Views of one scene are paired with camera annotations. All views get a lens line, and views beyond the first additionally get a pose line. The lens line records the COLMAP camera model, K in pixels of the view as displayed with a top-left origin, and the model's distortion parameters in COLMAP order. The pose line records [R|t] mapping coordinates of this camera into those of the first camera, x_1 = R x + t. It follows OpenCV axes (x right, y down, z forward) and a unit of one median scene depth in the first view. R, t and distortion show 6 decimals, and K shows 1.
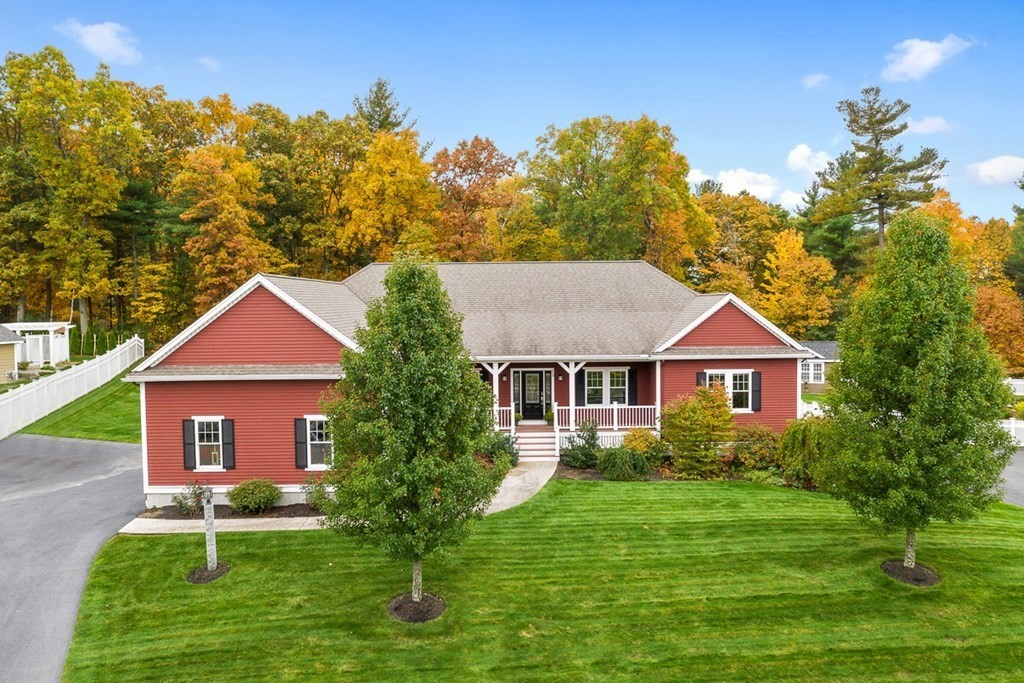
lens RADIAL K [[802.4, 0, 512.0], [0, 802.4, 341.5], [0, 0, 1]] dist [-0.018209, 0.002707]
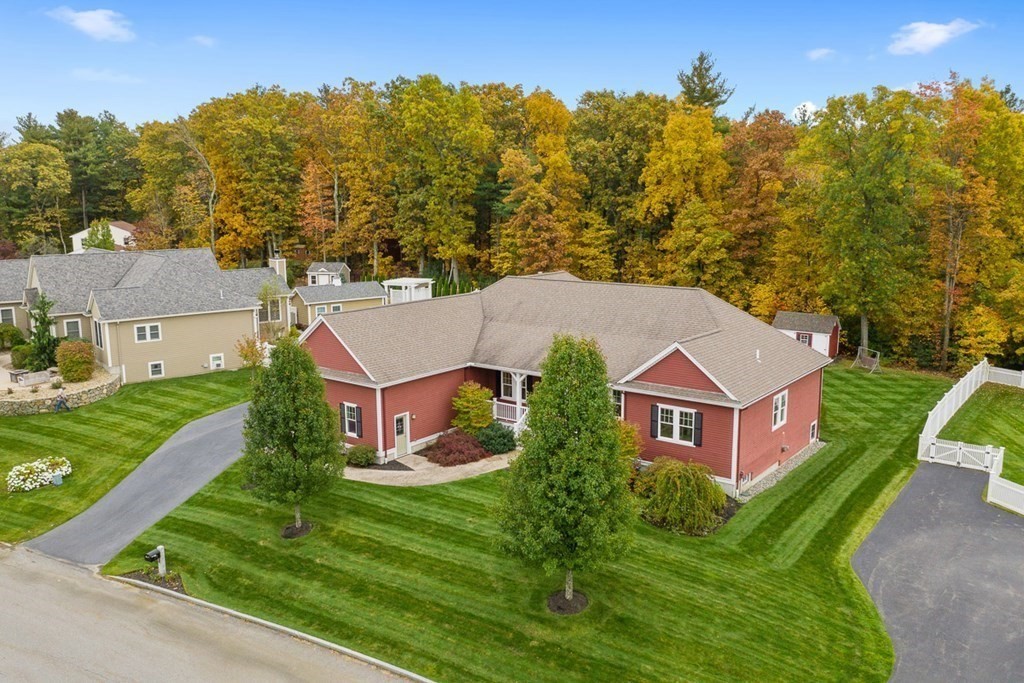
lens RADIAL K [[802.4, 0, 512.0], [0, 802.4, 341.5], [0, 0, 1]] dist [-0.018209, 0.002707]
pose [[0.782557, 0.112103, -0.612403, 0.765161], [-0.032919, 0.989730, 0.139109, -0.205920], [0.621708, -0.088701, 0.778210, -0.034332]]
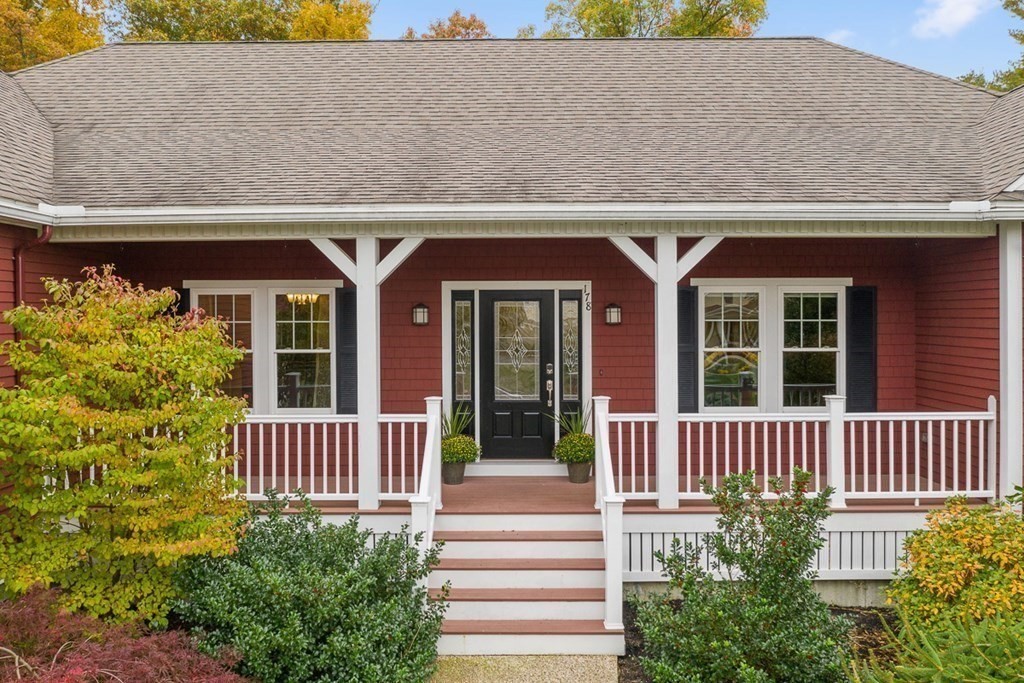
lens RADIAL K [[808.5, 0, 511.9], [0, 808.5, 322.2], [0, 0, 1]] dist [-0.018784, -0.001468]
pose [[0.999851, 0.004914, -0.016528, 0.029441], [-0.005581, 0.999163, -0.040514, 0.062114], [0.016315, 0.040600, 0.999042, 0.731103]]
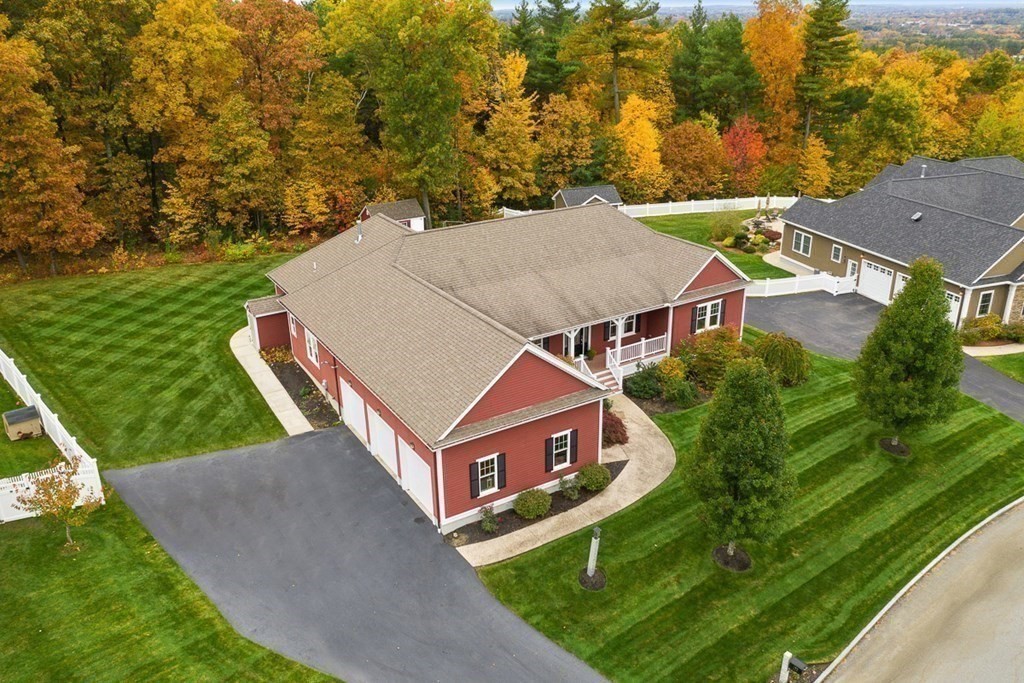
lens RADIAL K [[802.4, 0, 512.0], [0, 802.4, 341.5], [0, 0, 1]] dist [-0.018209, 0.002707]
pose [[0.857561, -0.200911, 0.473522, -0.693700], [0.033278, 0.940308, 0.338695, -0.380140], [-0.513304, -0.274694, 0.813057, 0.014409]]
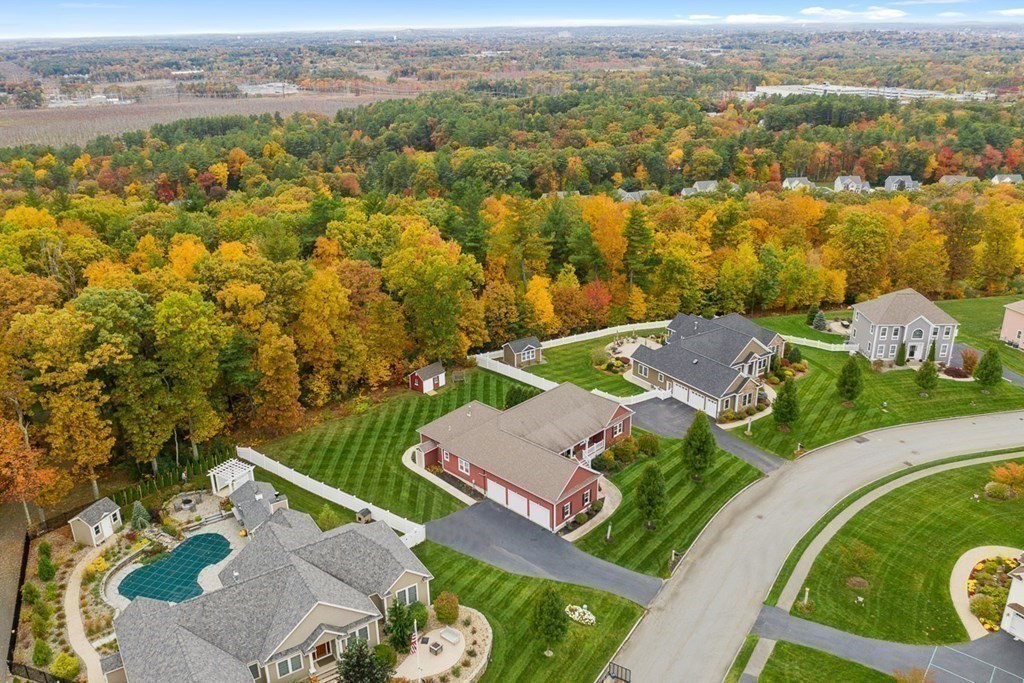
lens RADIAL K [[802.4, 0, 512.0], [0, 802.4, 341.5], [0, 0, 1]] dist [-0.018209, 0.002707]
pose [[0.702360, -0.265364, 0.660509, -2.100335], [0.046678, 0.943086, 0.329256, -1.371225], [-0.710290, -0.200425, 0.674773, -0.843667]]
